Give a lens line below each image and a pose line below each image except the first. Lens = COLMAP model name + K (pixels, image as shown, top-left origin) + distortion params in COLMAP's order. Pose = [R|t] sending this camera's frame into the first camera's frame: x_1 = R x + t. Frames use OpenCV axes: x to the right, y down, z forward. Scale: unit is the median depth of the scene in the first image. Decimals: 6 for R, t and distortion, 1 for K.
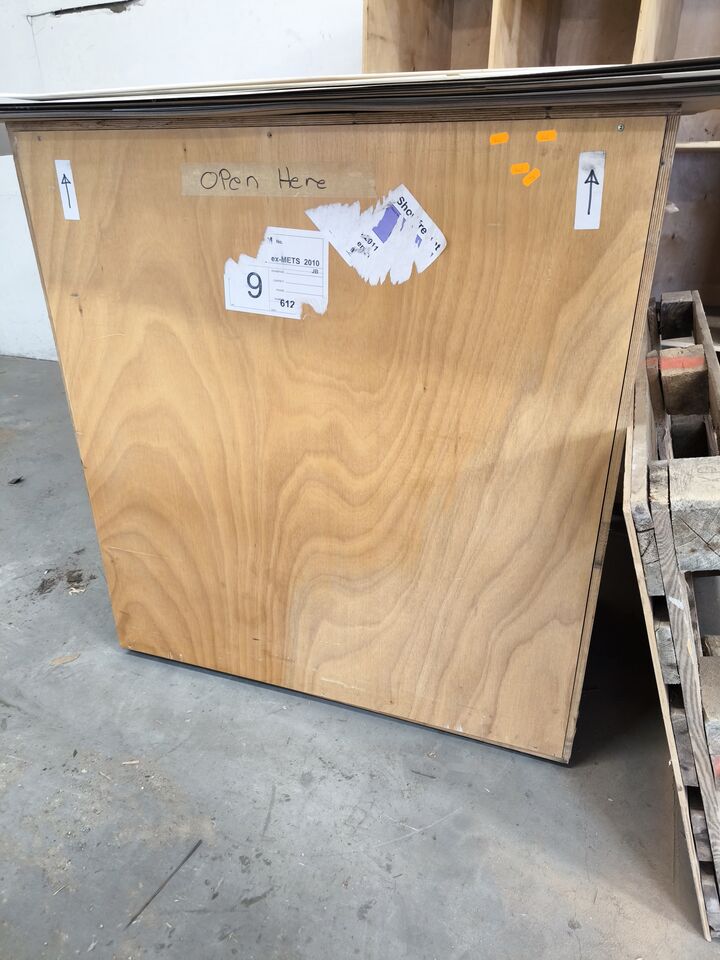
lens RADIAL K [[681.5, 0, 360.0], [0, 681.5, 480.0], [0, 0, 1]] dist [0.023830, -0.011177]
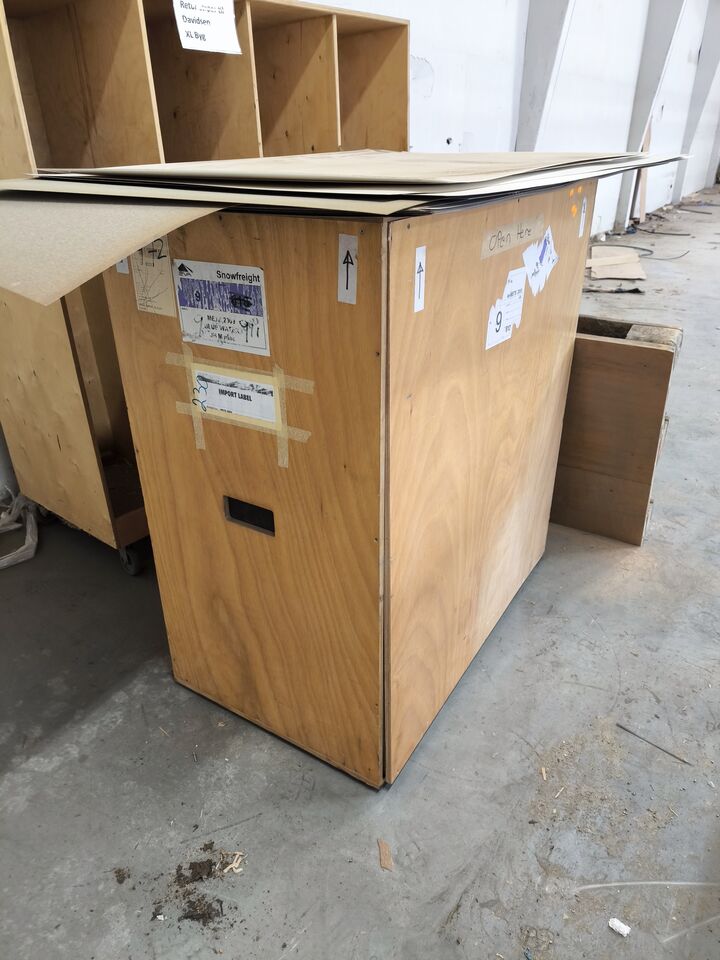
lens RADIAL K [[681.5, 0, 360.0], [0, 681.5, 480.0], [0, 0, 1]] dist [0.023830, -0.011177]
pose [[0.202059, -0.432755, 0.878576, -1.242464], [0.445241, 0.839606, 0.311162, -0.478687], [-0.872315, 0.328305, 0.362330, 0.775356]]
